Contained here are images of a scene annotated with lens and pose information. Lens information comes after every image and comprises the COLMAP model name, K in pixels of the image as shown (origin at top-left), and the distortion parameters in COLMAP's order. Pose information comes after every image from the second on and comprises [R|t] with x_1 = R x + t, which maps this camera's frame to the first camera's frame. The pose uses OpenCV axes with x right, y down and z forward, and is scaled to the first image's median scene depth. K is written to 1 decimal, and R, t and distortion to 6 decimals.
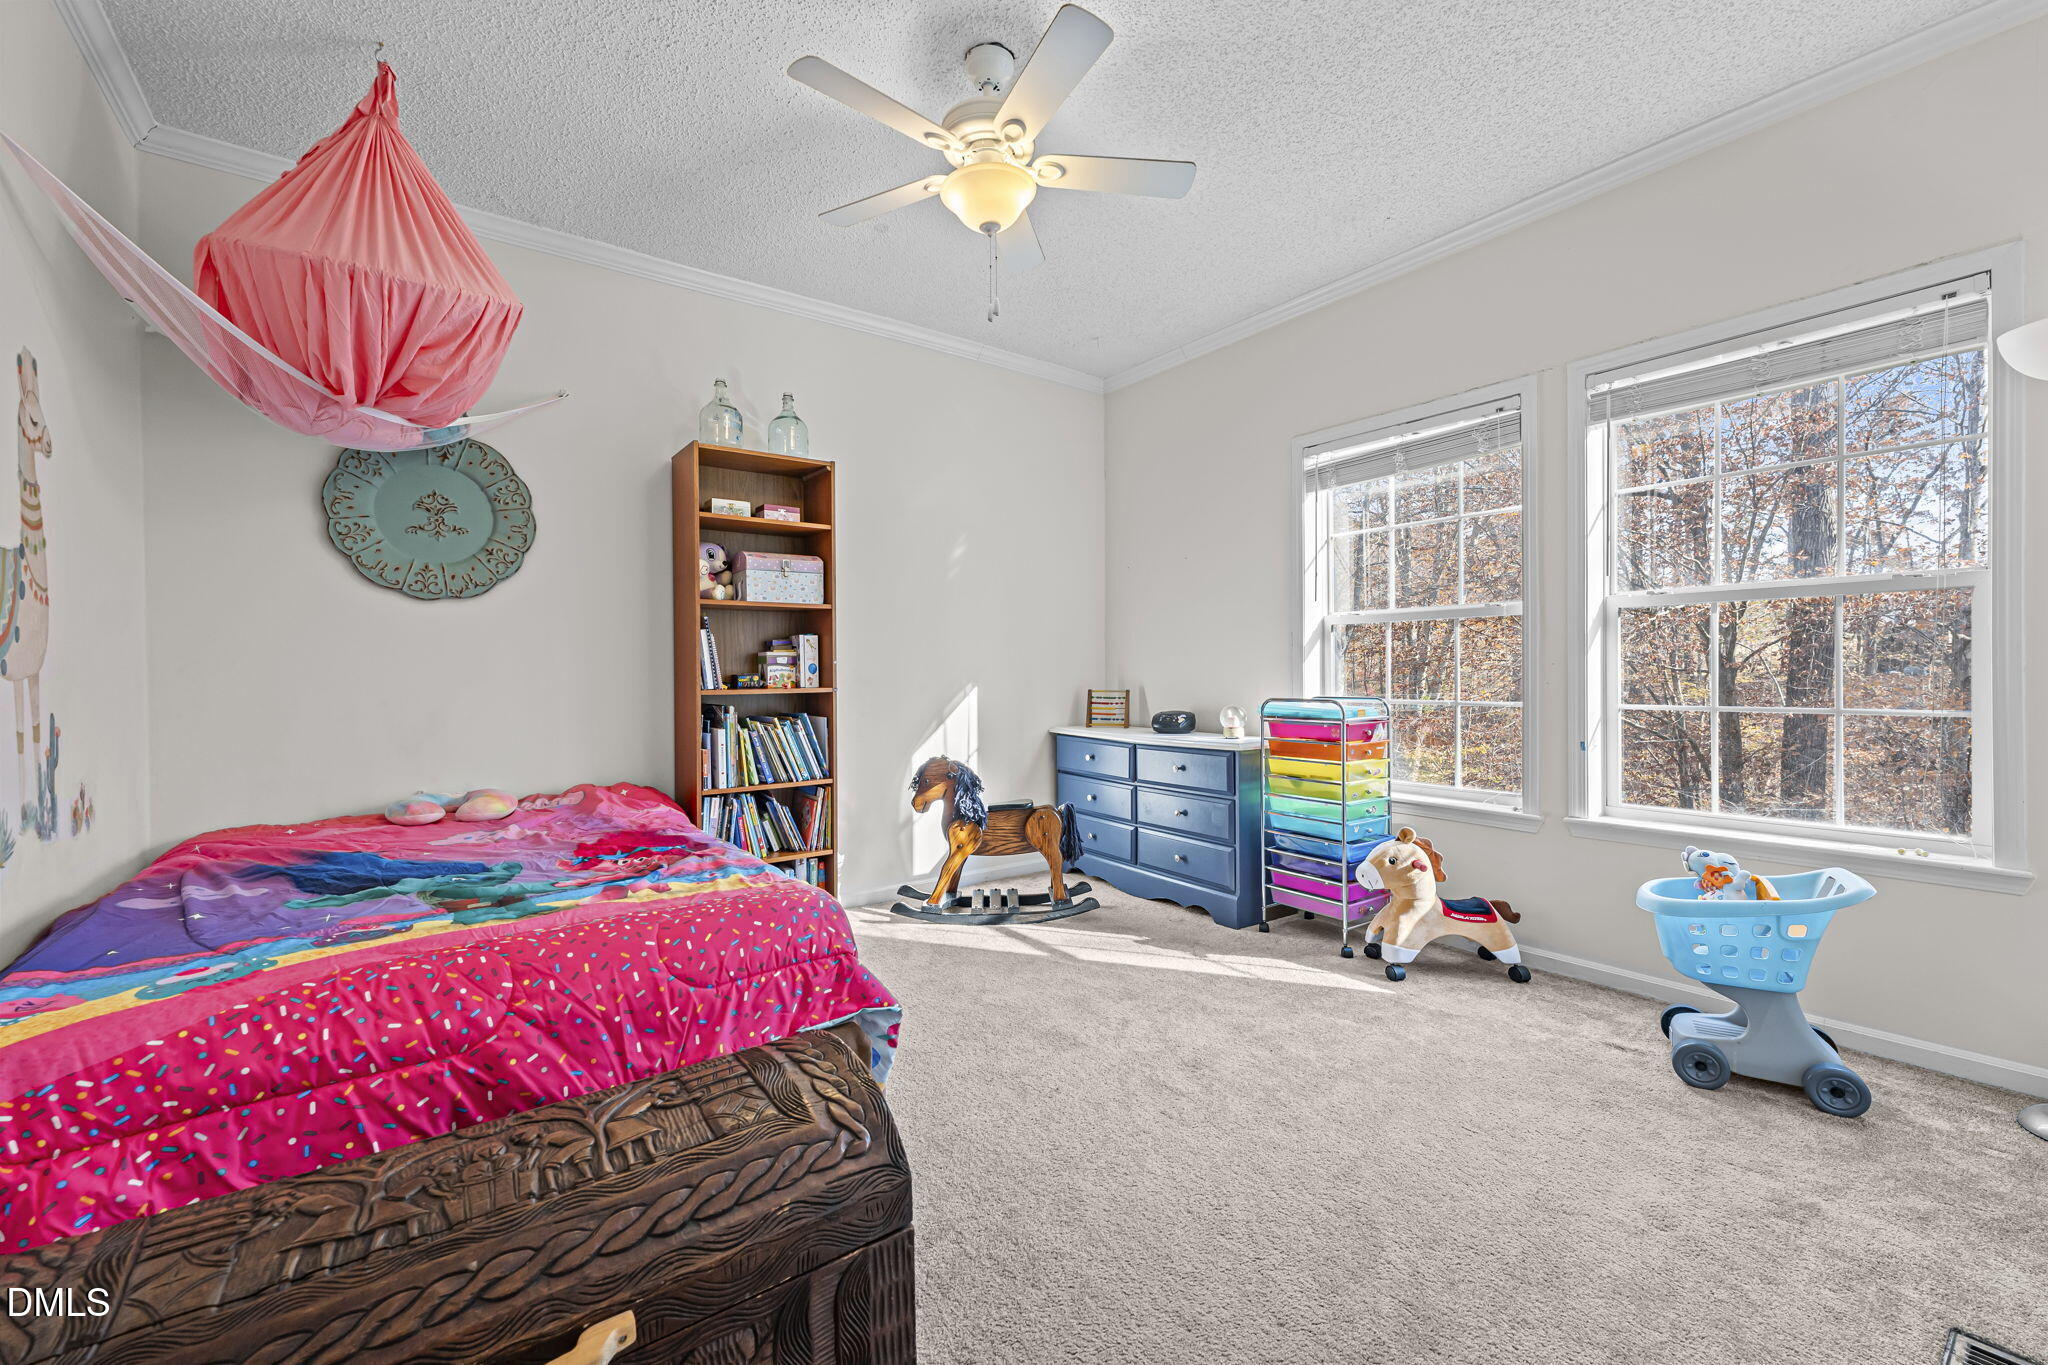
lens RADIAL K [[836.3, 0, 1026.6], [0, 836.3, 682.2], [0, 0, 1]] dist [-0.000223, 0.000016]
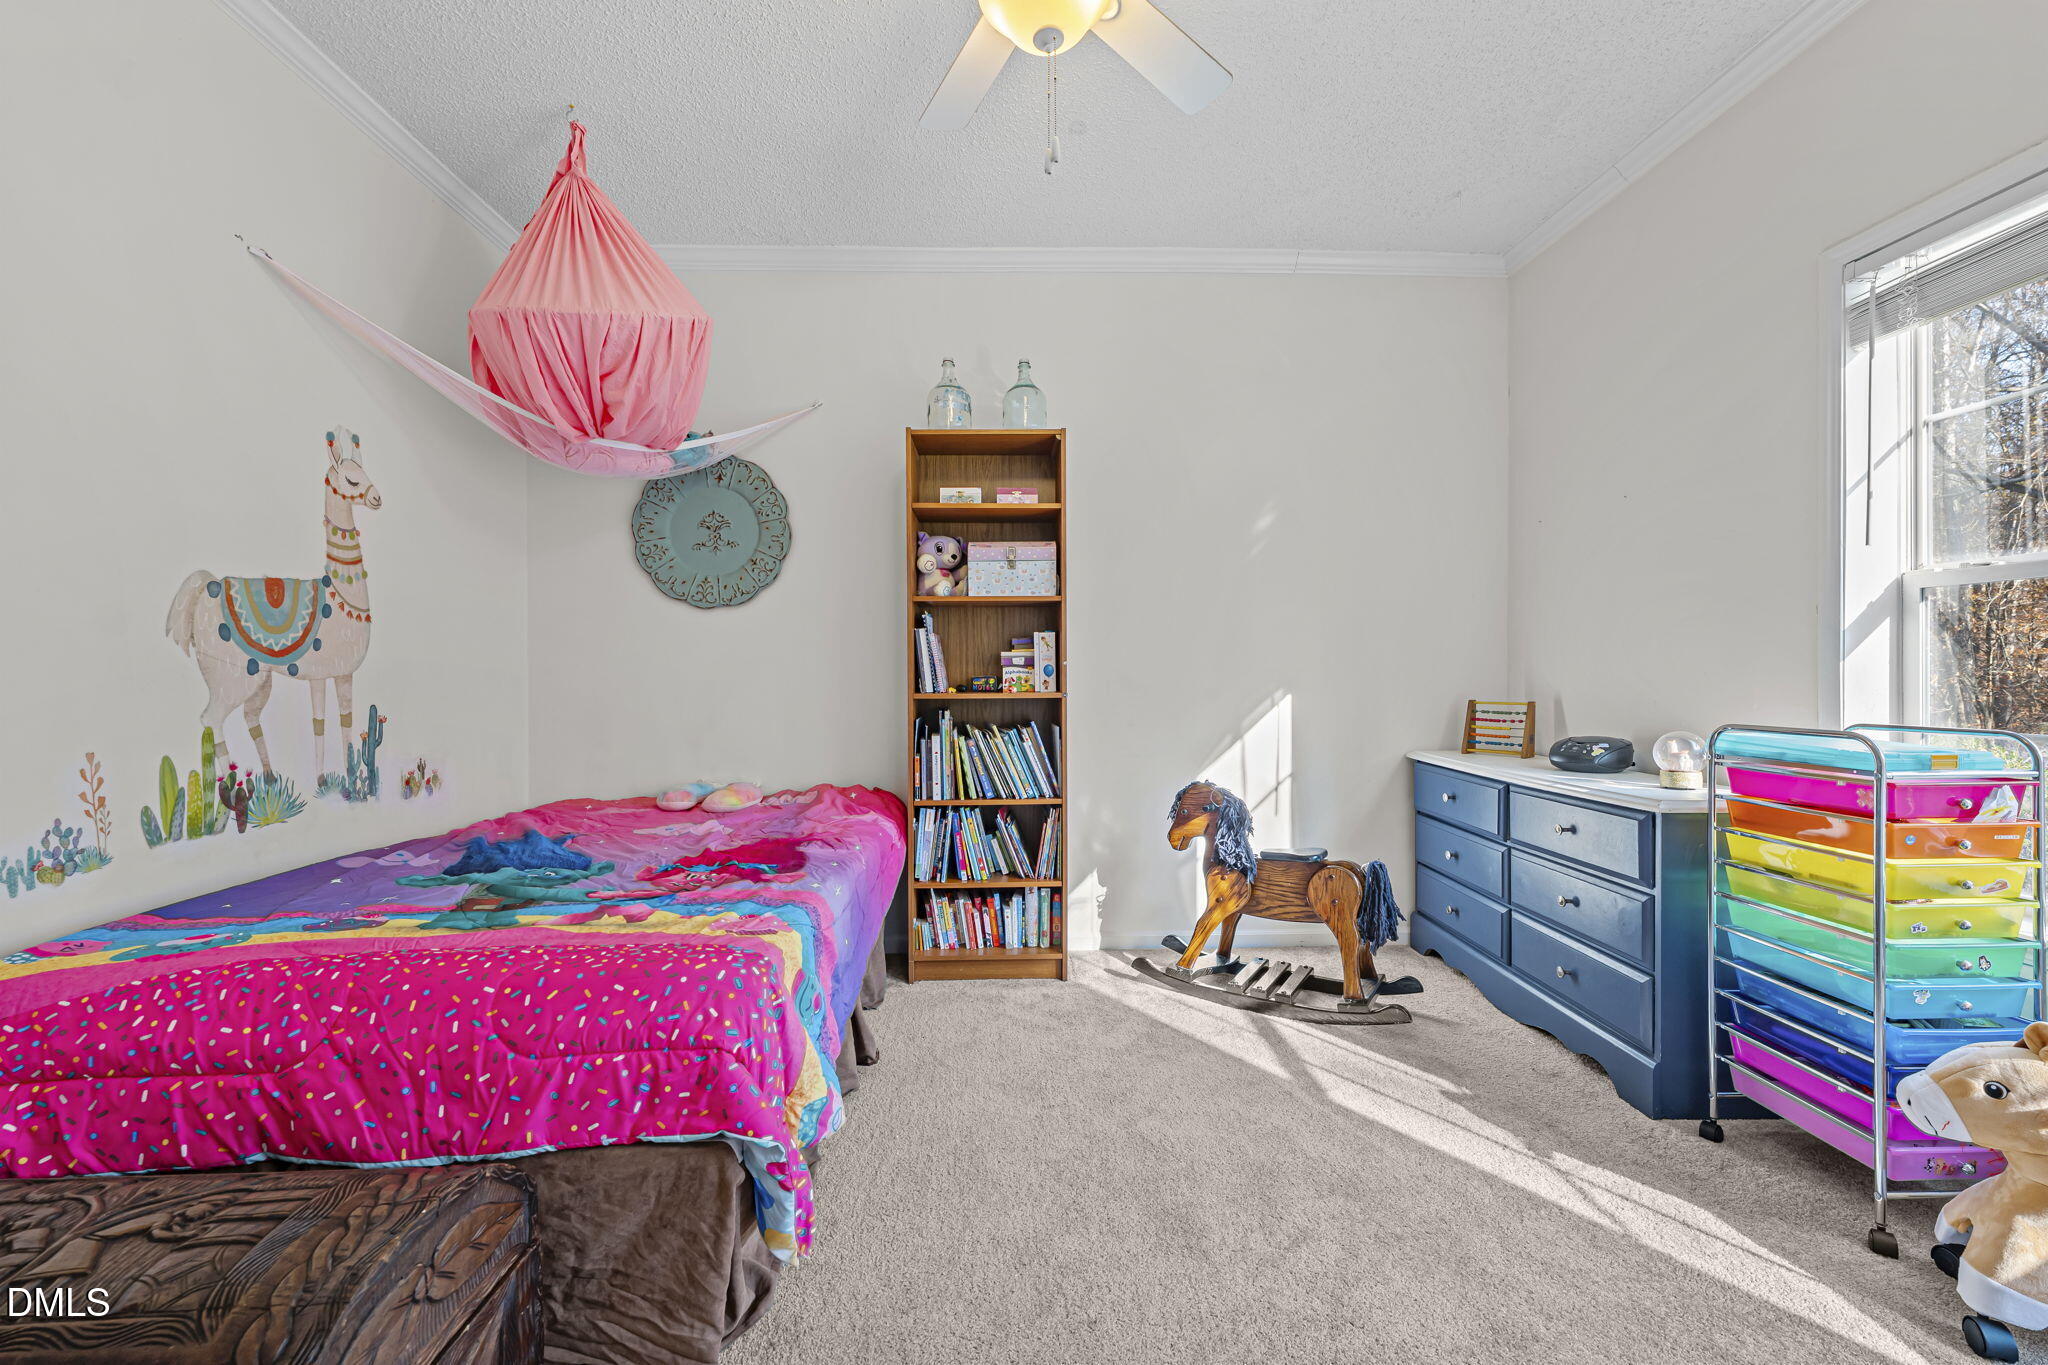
lens RADIAL K [[836.3, 0, 1028.7], [0, 836.3, 681.2], [0, 0, 1]] dist [-0.000223, 0.000016]
pose [[0.821670, 0.008458, -0.569901, 0.247009], [-0.009324, 0.999956, 0.001398, -0.006540], [0.569888, 0.004165, 0.821712, 0.300328]]
